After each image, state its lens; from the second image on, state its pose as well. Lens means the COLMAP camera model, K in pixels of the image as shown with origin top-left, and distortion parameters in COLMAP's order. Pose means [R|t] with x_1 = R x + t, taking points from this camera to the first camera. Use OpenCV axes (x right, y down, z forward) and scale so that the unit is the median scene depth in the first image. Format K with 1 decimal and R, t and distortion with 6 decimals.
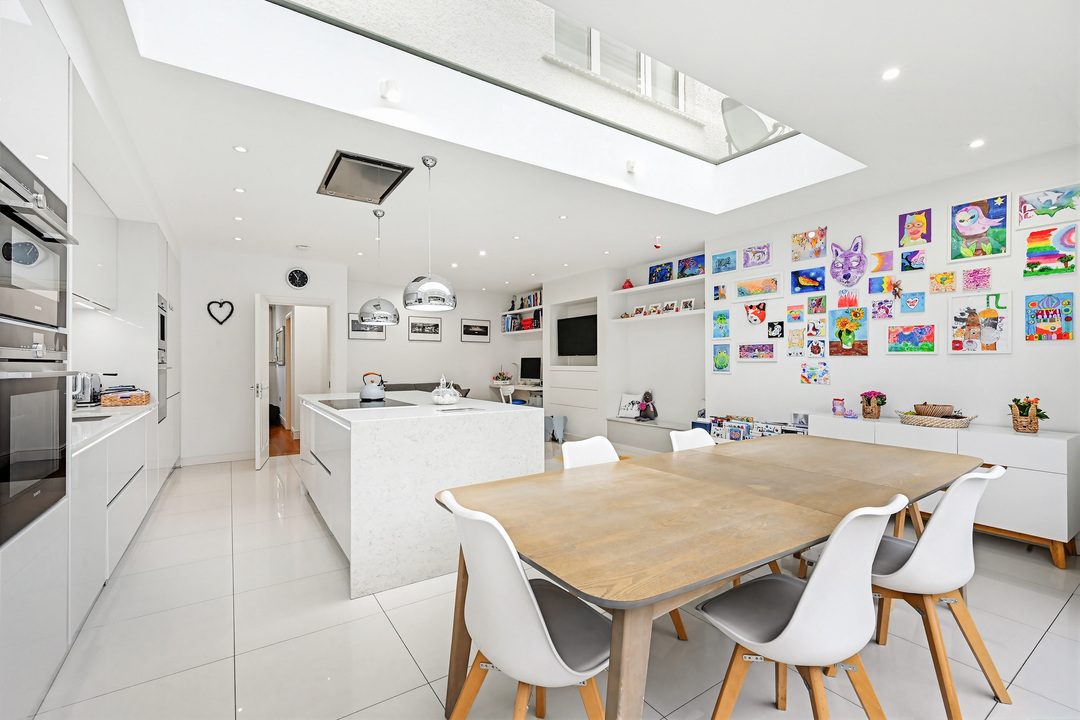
lens RADIAL K [[464.7, 0, 537.1], [0, 464.7, 362.3], [0, 0, 1]] dist [-0.005068, -0.000051]
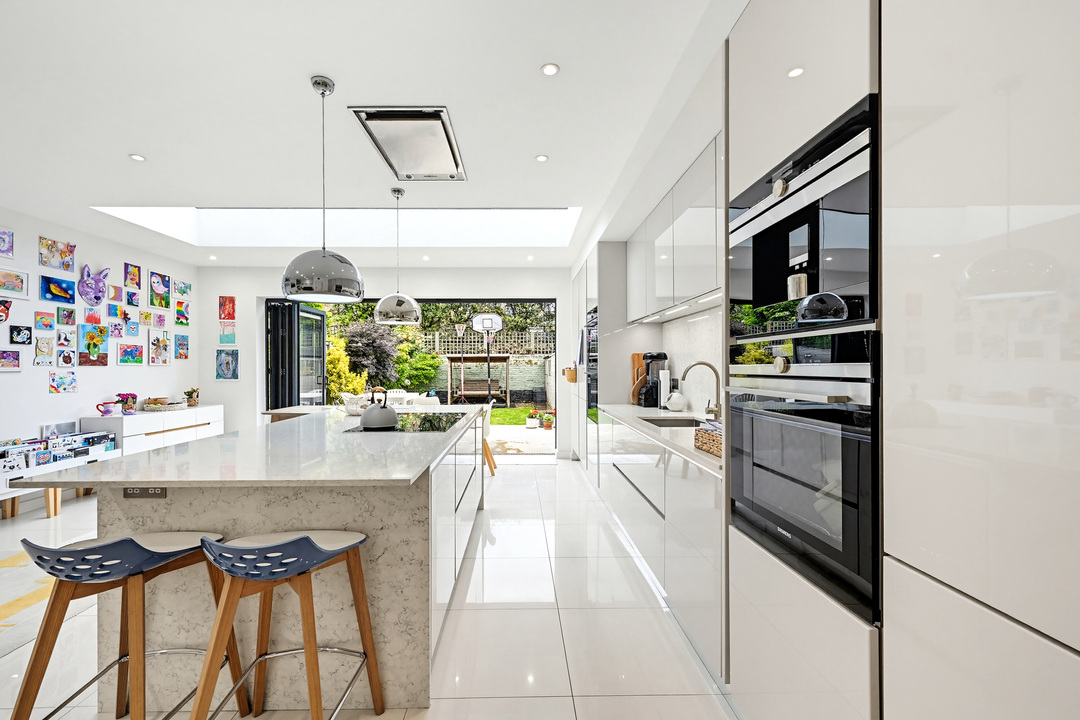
lens RADIAL K [[433.7, 0, 525.5], [0, 433.7, 369.2], [0, 0, 1]] dist [-0.000369, -0.000590]
pose [[-0.842178, 0.000744, 0.539200, -0.729184], [0.004245, 0.999977, 0.005250, -0.005657], [-0.539183, 0.006710, -0.842162, 1.175404]]
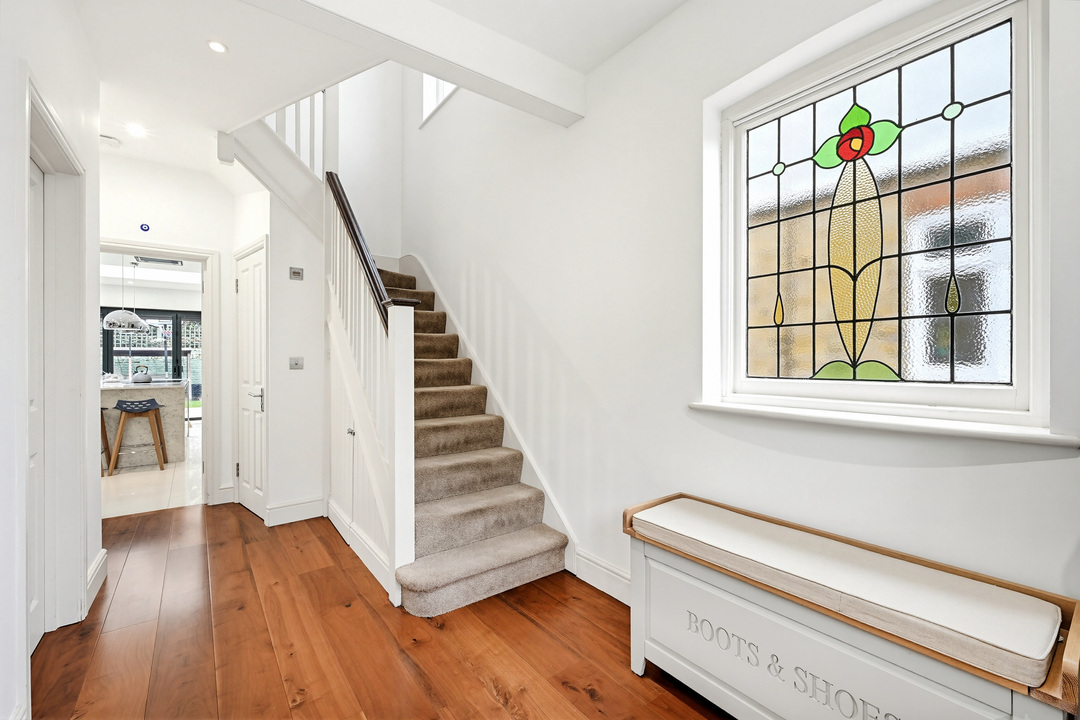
lens RADIAL K [[464.7, 0, 539.6], [0, 464.7, 361.8], [0, 0, 1]] dist [-0.005068, -0.000051]
pose [[-0.998451, 0.008081, -0.055052, -1.380554], [0.007962, 0.999965, 0.002378, 0.016620], [0.055069, 0.001936, -0.998481, 2.260415]]
